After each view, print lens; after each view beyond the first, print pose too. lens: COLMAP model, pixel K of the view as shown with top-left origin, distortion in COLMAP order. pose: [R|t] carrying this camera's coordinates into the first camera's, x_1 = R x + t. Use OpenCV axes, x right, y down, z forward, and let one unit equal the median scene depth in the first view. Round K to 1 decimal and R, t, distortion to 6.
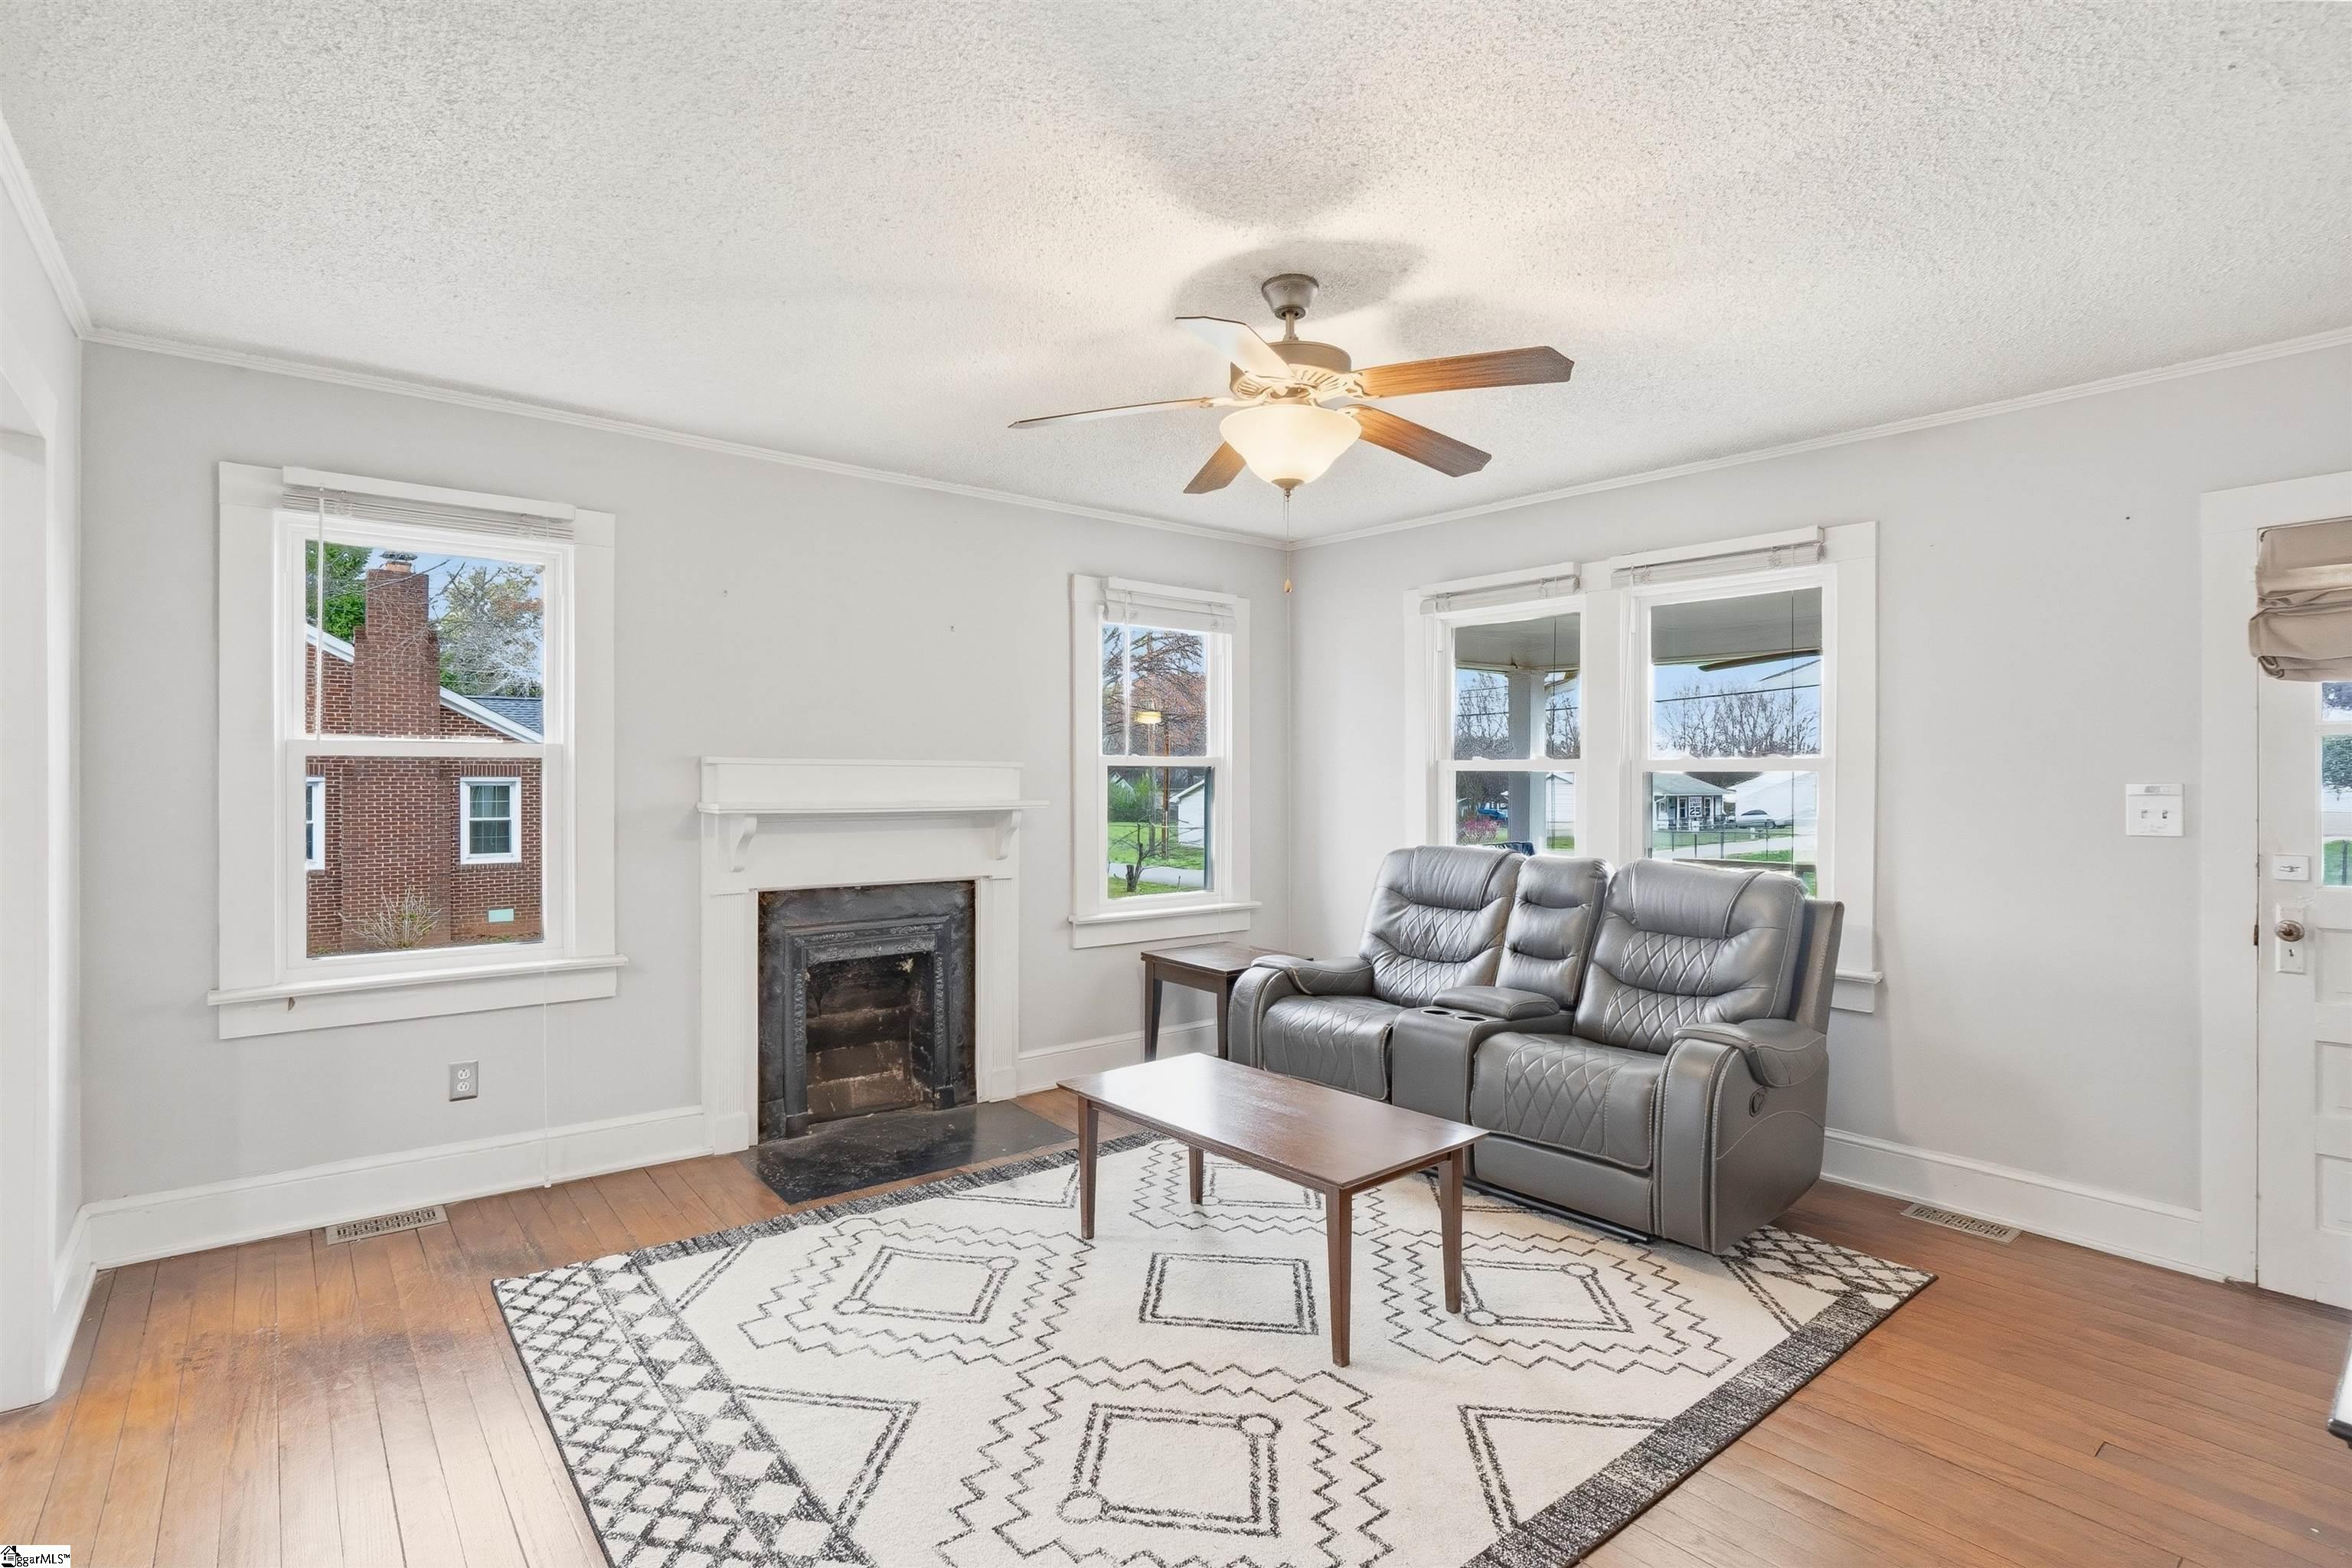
lens RADIAL K [[1180.2, 0, 1185.9], [0, 1180.2, 736.9], [0, 0, 1]] dist [-0.049941, 0.020830]
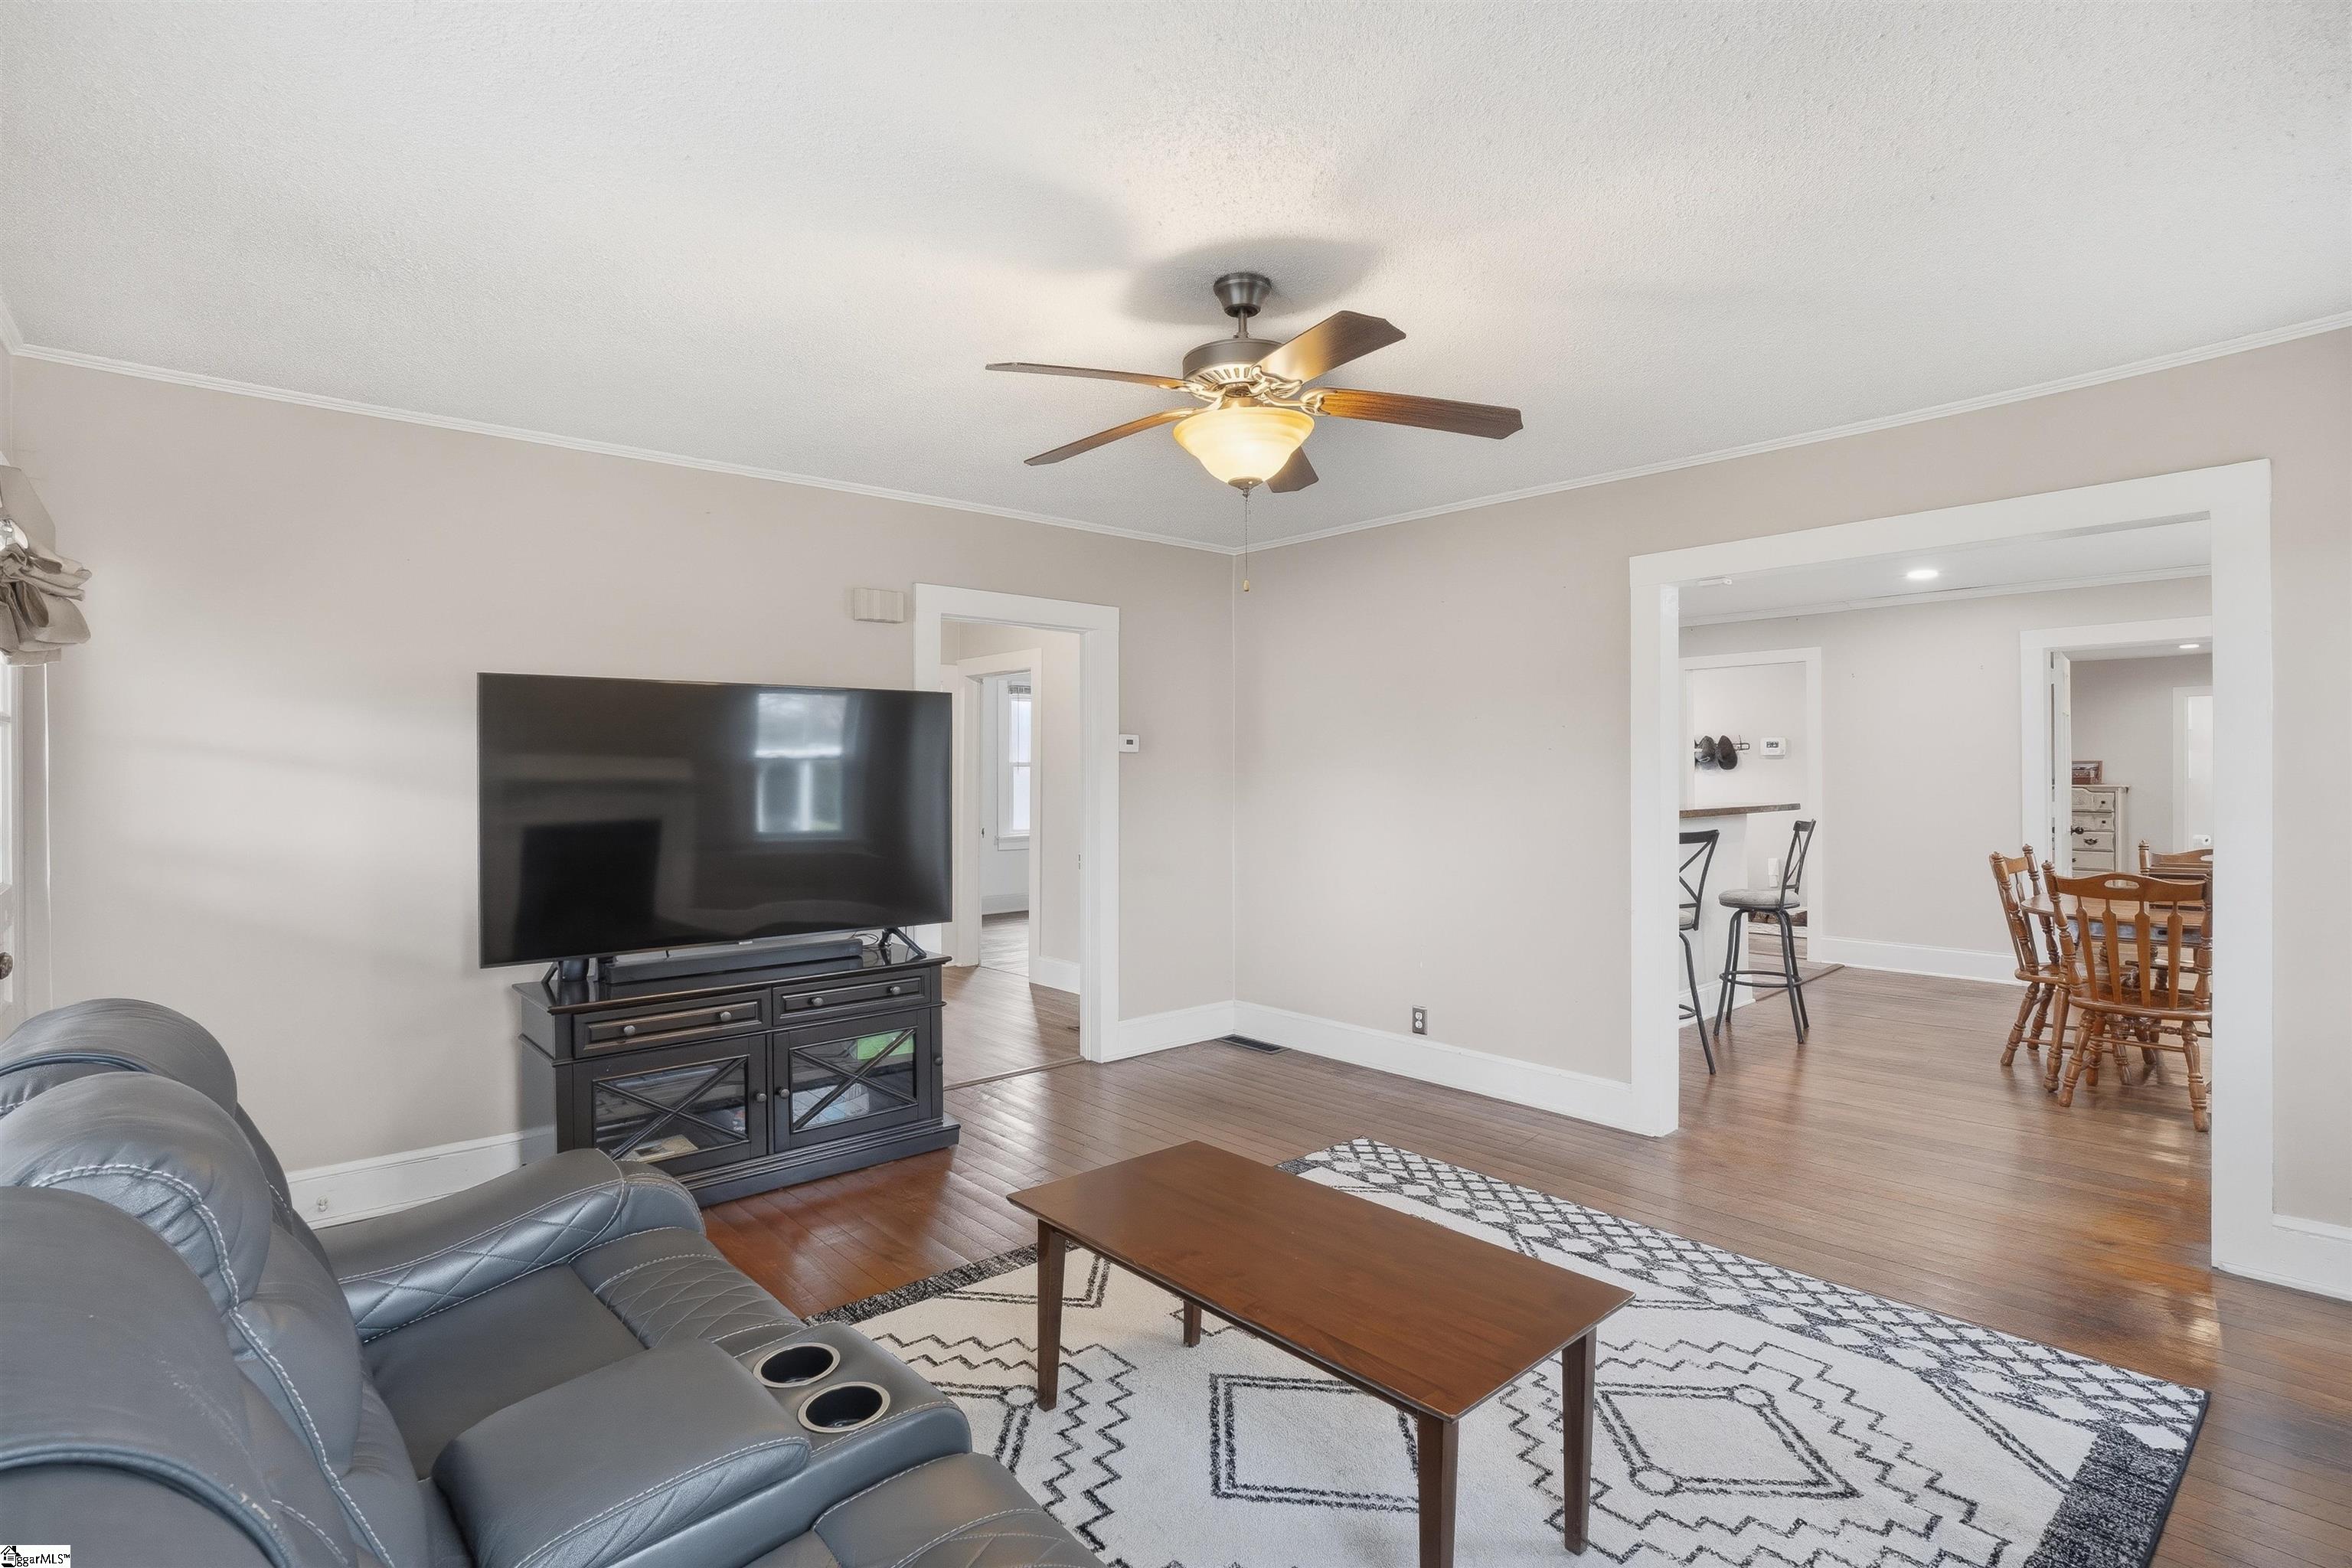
lens RADIAL K [[1180.2, 0, 1185.9], [0, 1180.2, 736.9], [0, 0, 1]] dist [-0.049941, 0.020830]
pose [[-0.999073, -0.004492, -0.042813, 0.180348], [-0.002152, 0.998509, -0.054537, 0.057838], [0.042995, -0.054394, -0.997593, 2.019436]]
